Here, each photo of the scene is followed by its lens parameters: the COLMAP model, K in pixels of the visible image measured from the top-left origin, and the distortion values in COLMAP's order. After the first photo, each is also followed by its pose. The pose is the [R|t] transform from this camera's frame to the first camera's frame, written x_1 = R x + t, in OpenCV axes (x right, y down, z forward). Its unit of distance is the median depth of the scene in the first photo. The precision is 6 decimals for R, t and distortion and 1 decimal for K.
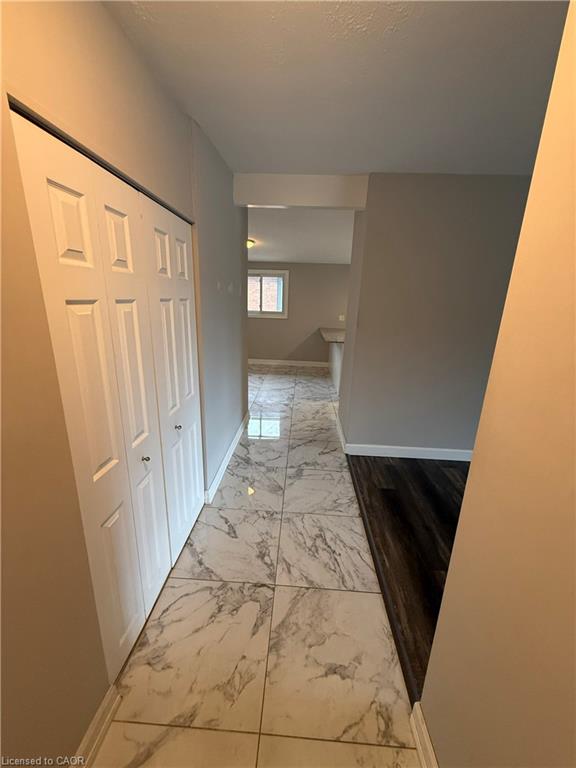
lens RADIAL K [[305.4, 0, 288.5], [0, 305.4, 383.4], [0, 0, 1]] dist [-0.002077, -0.000921]
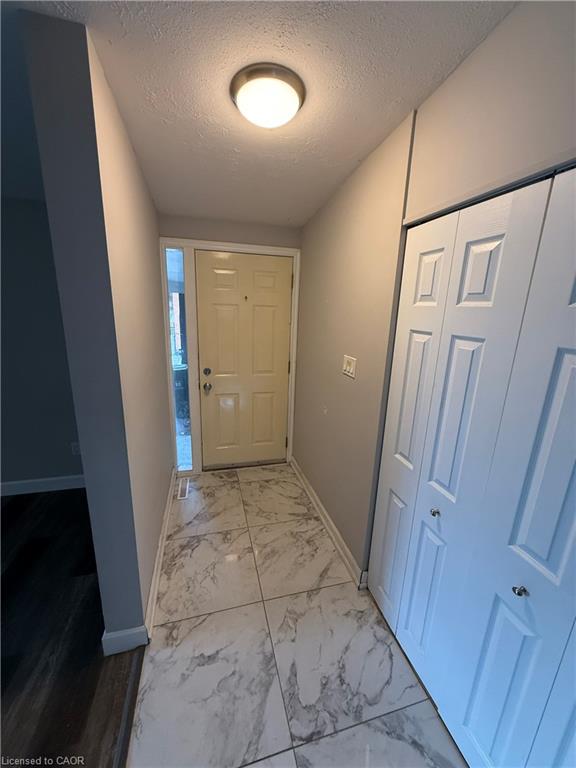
lens RADIAL K [[305.4, 0, 288.8], [0, 305.4, 384.0], [0, 0, 1]] dist [-0.002077, -0.000921]
pose [[-0.947880, 0.010315, -0.318460, 0.204048], [-0.149510, 0.868212, 0.473133, -0.419298], [0.281371, 0.496087, -0.821418, 1.388222]]
